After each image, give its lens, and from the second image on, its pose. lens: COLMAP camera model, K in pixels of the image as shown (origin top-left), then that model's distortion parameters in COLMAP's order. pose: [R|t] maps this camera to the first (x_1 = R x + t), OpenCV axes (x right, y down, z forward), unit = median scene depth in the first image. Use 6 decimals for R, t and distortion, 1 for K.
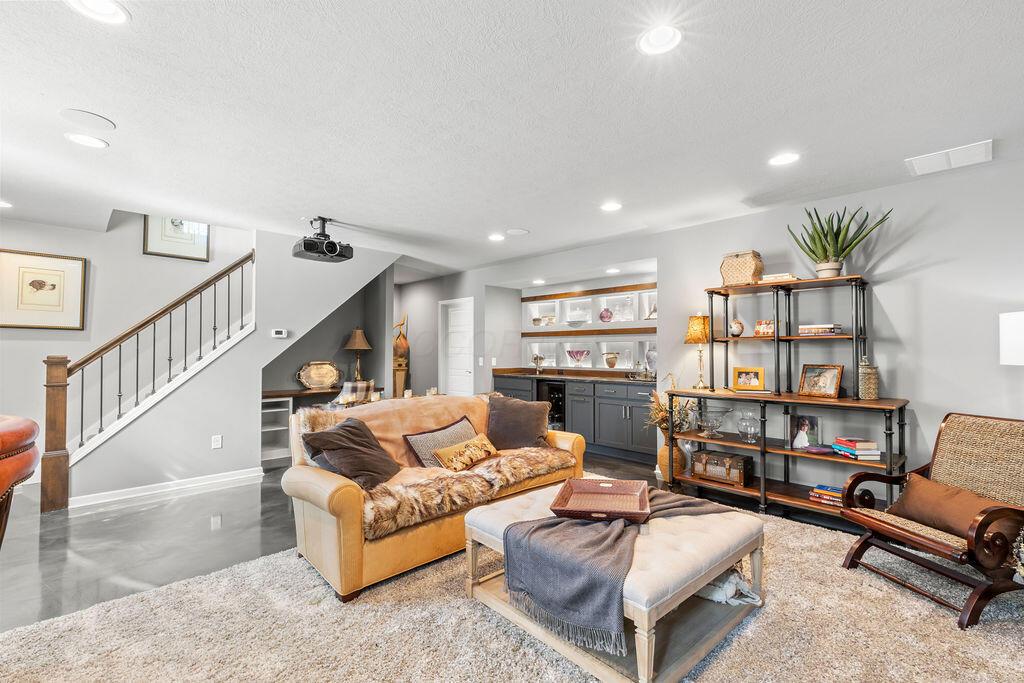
lens RADIAL K [[466.1, 0, 510.9], [0, 466.1, 343.8], [0, 0, 1]] dist [0.004432, 0.000205]
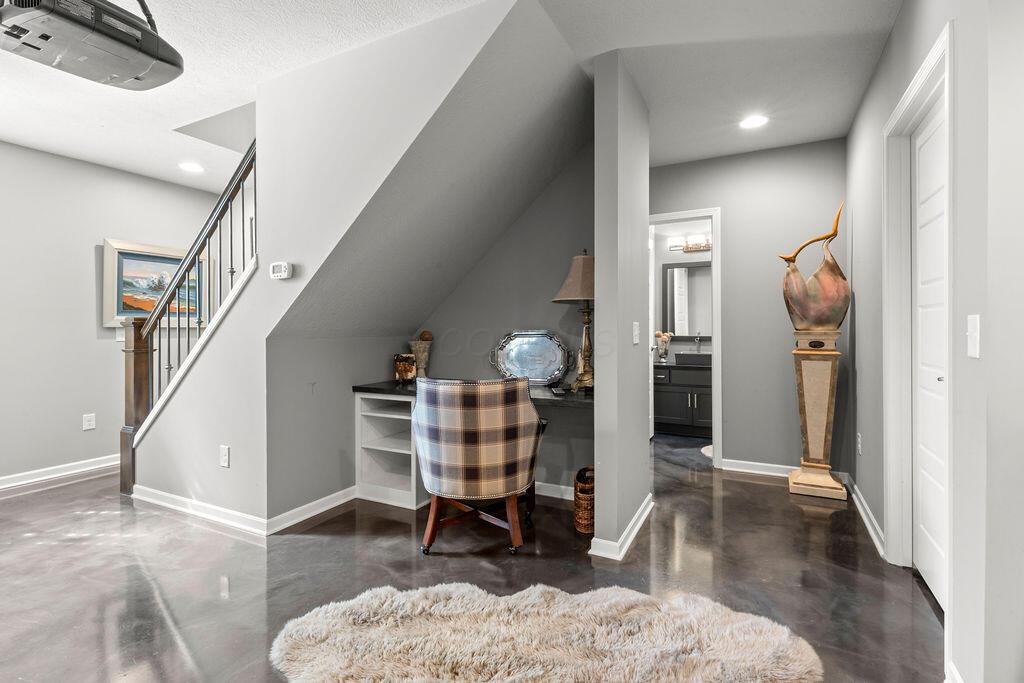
lens RADIAL K [[466.1, 0, 514.2], [0, 466.1, 332.7], [0, 0, 1]] dist [0.004432, 0.000205]
pose [[0.331964, 0.006762, -0.943268, 0.048202], [0.019102, 0.999721, 0.013889, 0.031994], [0.943099, -0.022629, 0.331742, 0.787538]]
